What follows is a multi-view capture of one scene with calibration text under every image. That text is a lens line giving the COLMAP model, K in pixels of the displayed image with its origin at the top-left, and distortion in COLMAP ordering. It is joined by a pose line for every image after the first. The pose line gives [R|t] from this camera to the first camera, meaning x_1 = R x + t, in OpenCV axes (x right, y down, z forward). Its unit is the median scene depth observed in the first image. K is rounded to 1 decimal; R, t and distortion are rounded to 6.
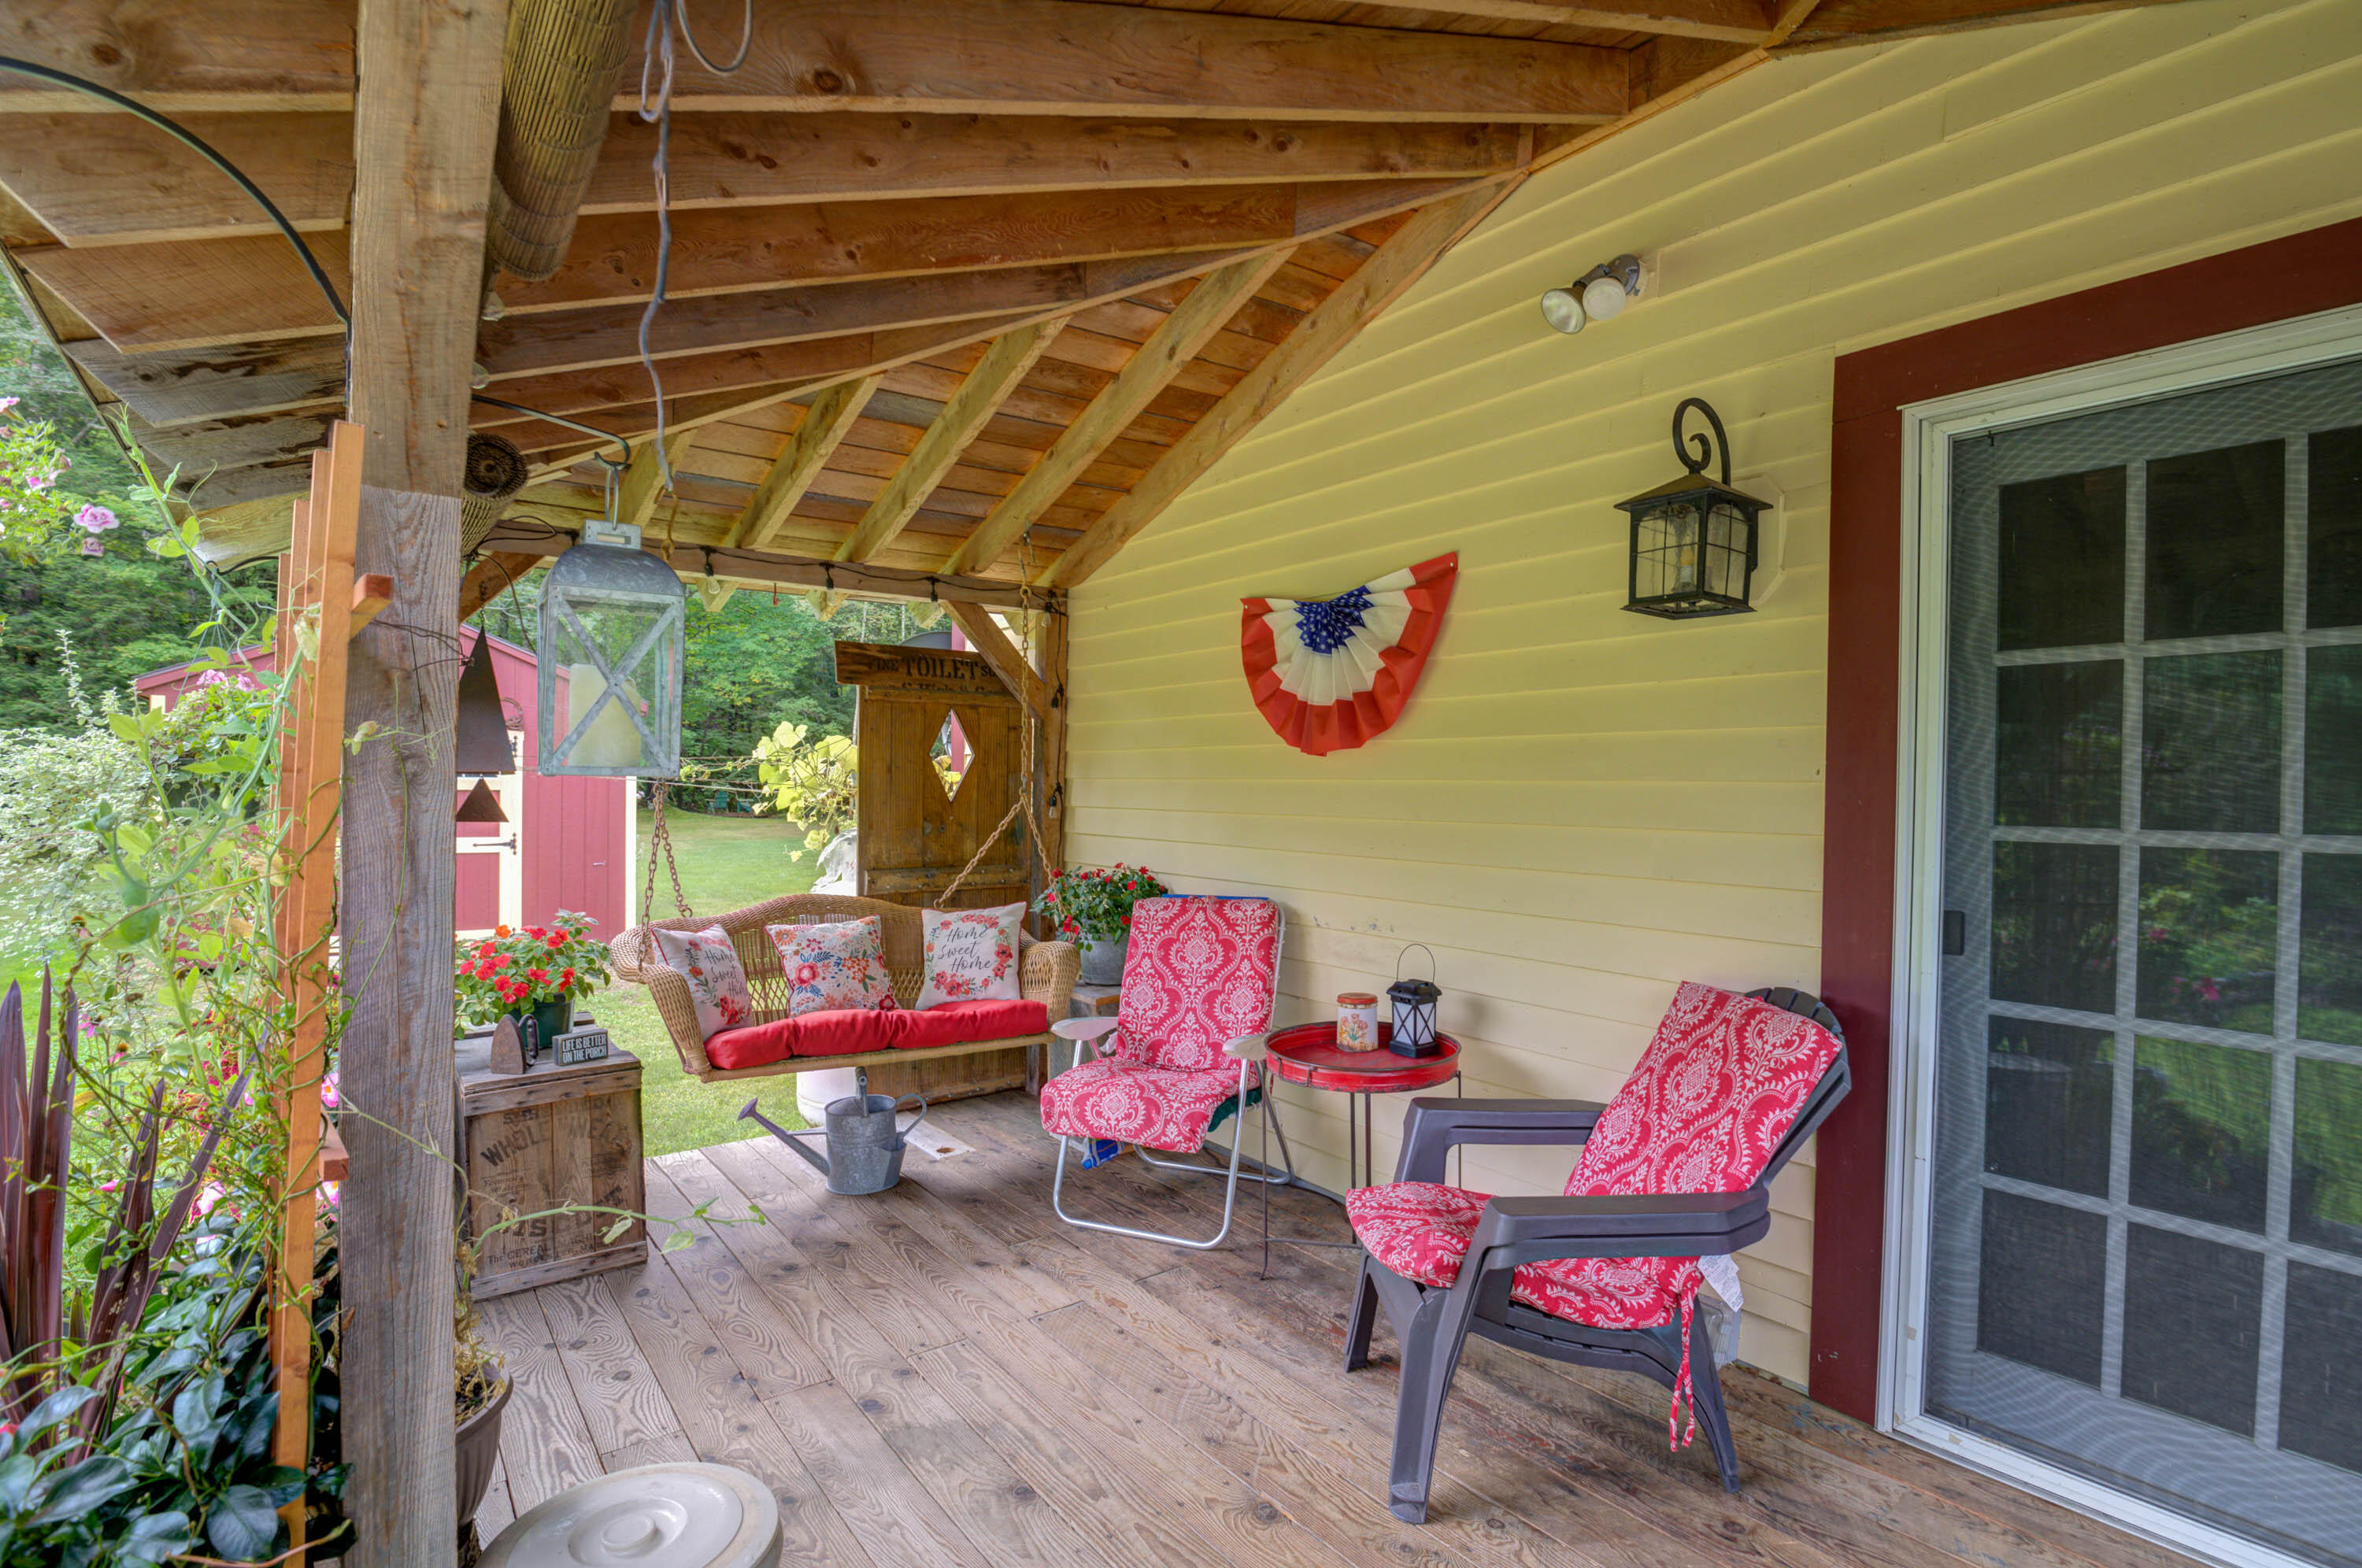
lens RADIAL K [[1175.5, 0, 1185.2], [0, 1175.5, 789.9], [0, 0, 1]] dist [-0.027655, -0.002243]
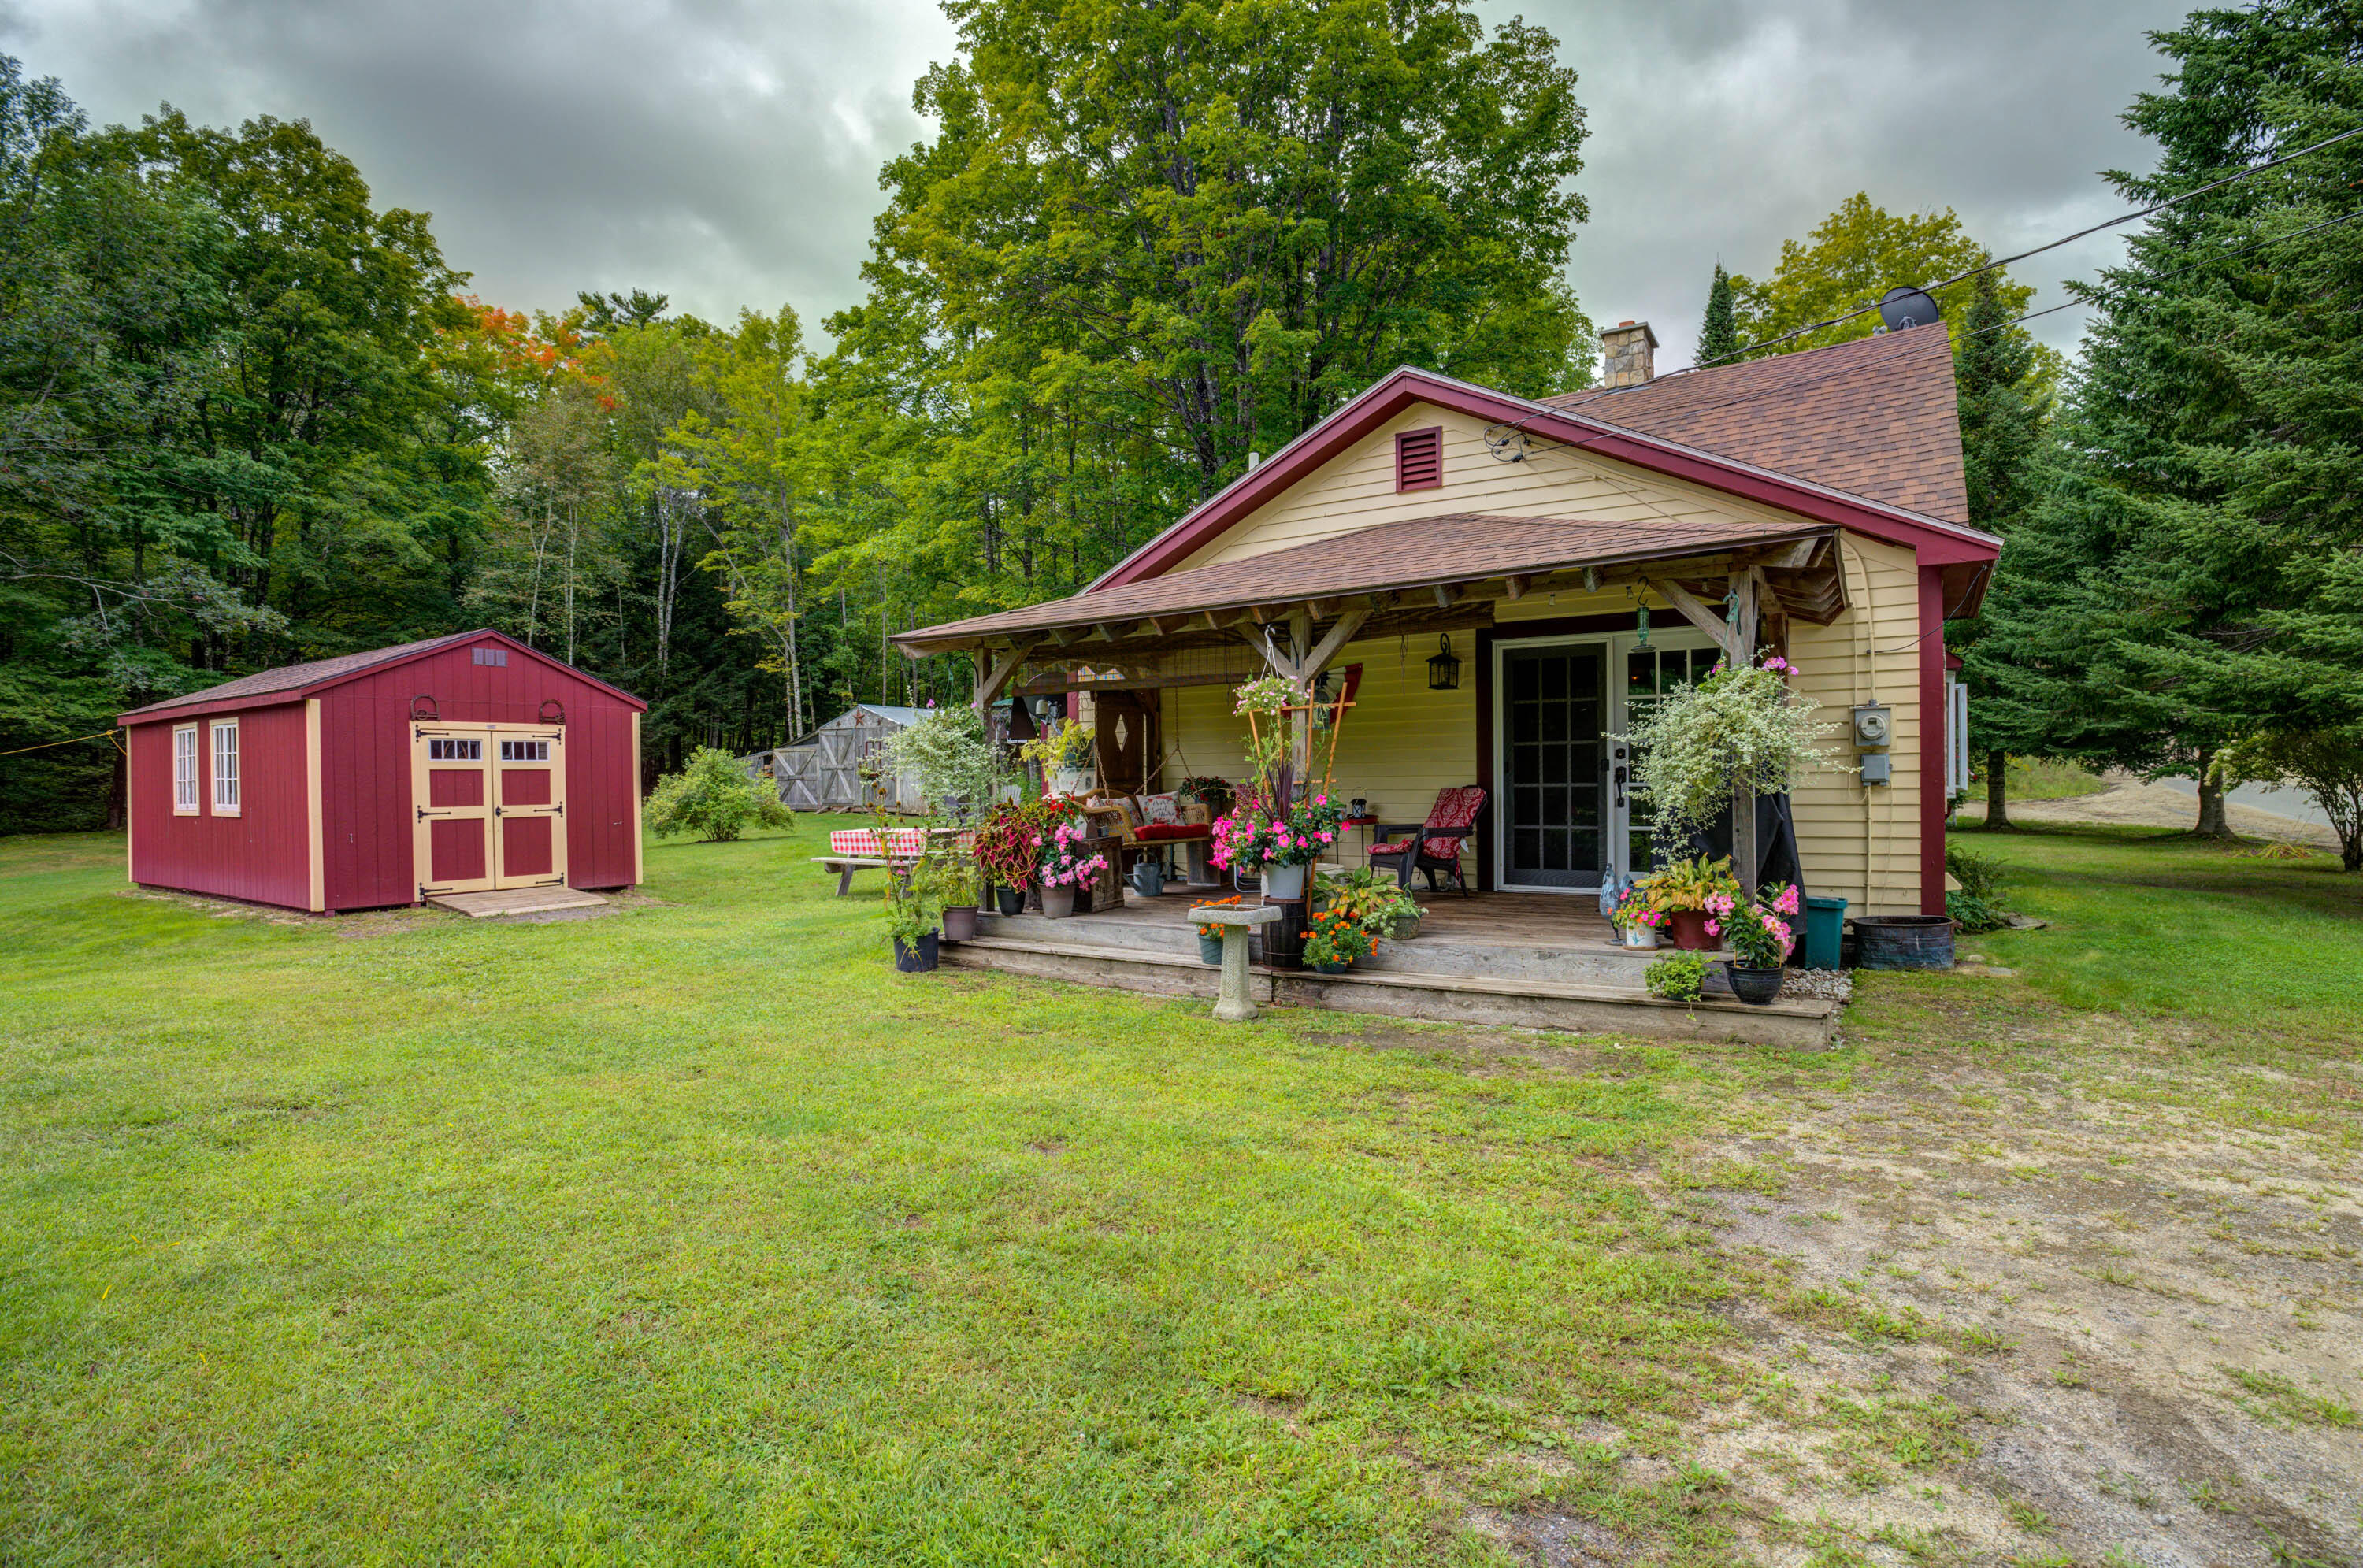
lens RADIAL K [[1176.1, 0, 1188.1], [0, 1176.1, 775.8], [0, 0, 1]] dist [-0.027655, -0.002243]
pose [[0.942045, -0.024894, 0.334561, -1.638764], [0.024820, 0.999682, 0.004499, 0.092797], [-0.334566, 0.004066, 0.942363, -2.325602]]
